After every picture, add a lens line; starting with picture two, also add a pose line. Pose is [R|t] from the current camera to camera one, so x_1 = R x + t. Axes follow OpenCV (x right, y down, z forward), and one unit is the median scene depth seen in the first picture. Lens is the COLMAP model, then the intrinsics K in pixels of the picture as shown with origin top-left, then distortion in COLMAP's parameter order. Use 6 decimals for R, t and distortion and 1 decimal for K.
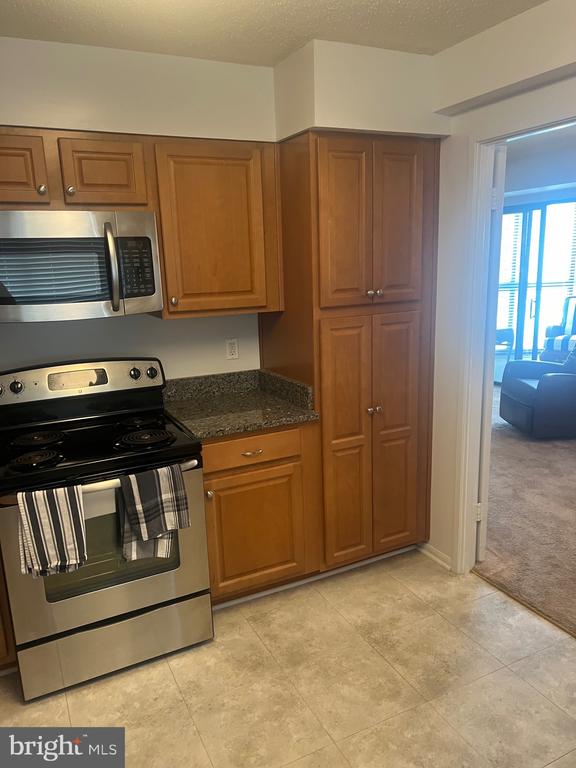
lens RADIAL K [[579.3, 0, 288.0], [0, 579.3, 384.0], [0, 0, 1]] dist [0.094700, -0.142867]
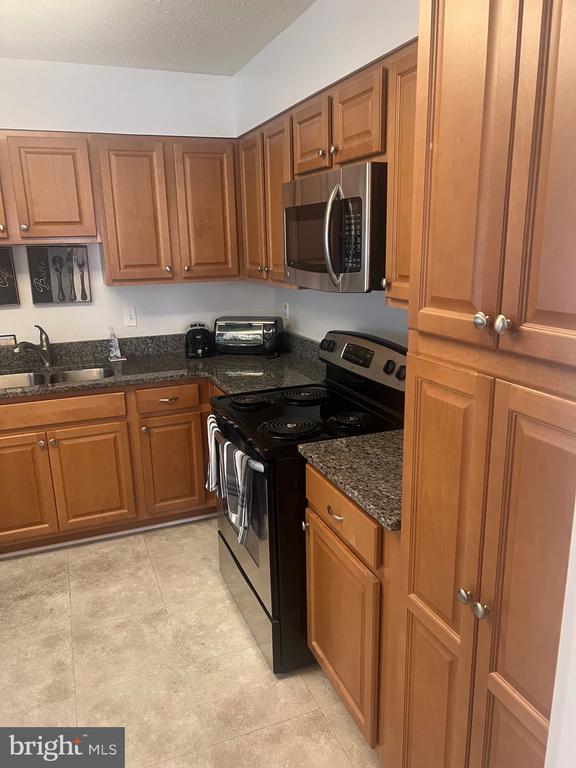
lens RADIAL K [[579.3, 0, 288.0], [0, 579.3, 384.0], [0, 0, 1]] dist [0.094700, -0.142867]
pose [[-0.085530, 0.278378, -0.956656, 0.591280], [-0.191429, 0.937694, 0.289974, -0.225345], [0.977773, 0.207933, -0.026911, 0.977317]]
